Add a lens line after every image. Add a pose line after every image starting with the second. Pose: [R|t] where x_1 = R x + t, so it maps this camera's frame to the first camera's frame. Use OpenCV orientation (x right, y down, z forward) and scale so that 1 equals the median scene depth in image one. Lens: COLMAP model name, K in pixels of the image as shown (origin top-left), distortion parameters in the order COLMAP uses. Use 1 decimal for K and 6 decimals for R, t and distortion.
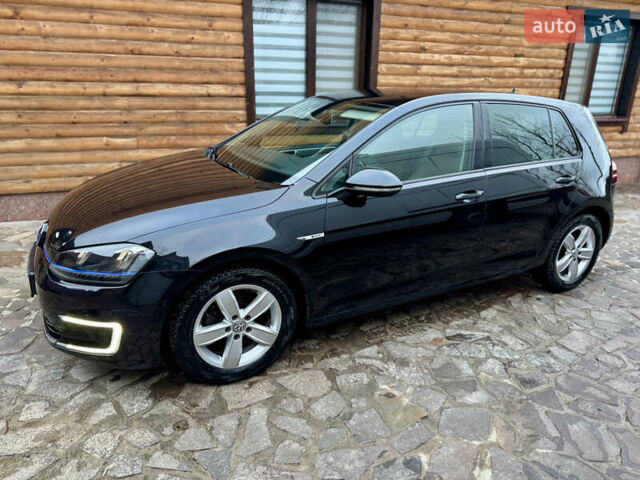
lens RADIAL K [[452.6, 0, 317.1], [0, 452.6, 246.1], [0, 0, 1]] dist [0.070897, -0.113822]
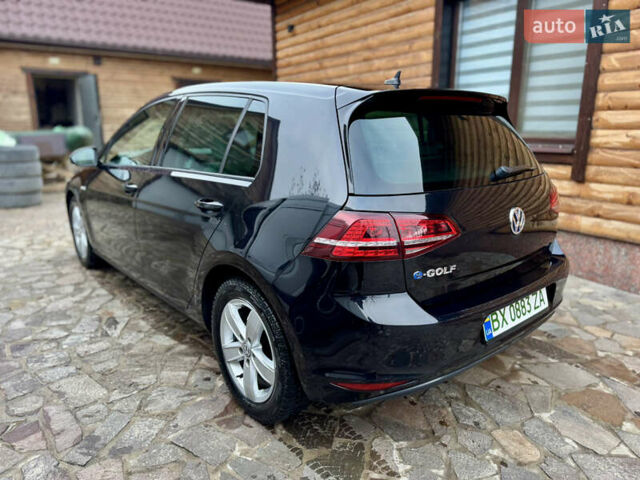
lens RADIAL K [[455.4, 0, 336.9], [0, 455.4, 240.6], [0, 0, 1]] dist [0.023376, -0.032512]
pose [[0.213405, 0.227091, -0.950204, 0.835914], [-0.307910, 0.938674, 0.155182, -0.183902], [0.927173, 0.259461, 0.270242, 0.689262]]
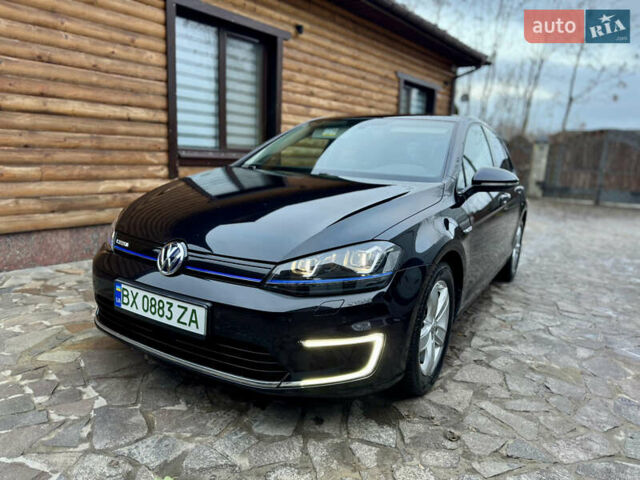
lens RADIAL K [[455.4, 0, 336.9], [0, 455.4, 240.6], [0, 0, 1]] dist [0.023376, -0.032512]
pose [[0.852965, -0.079301, 0.515910, -0.386857], [0.145586, 0.985312, -0.089248, 0.026286], [-0.501254, 0.151234, 0.851981, 0.123076]]
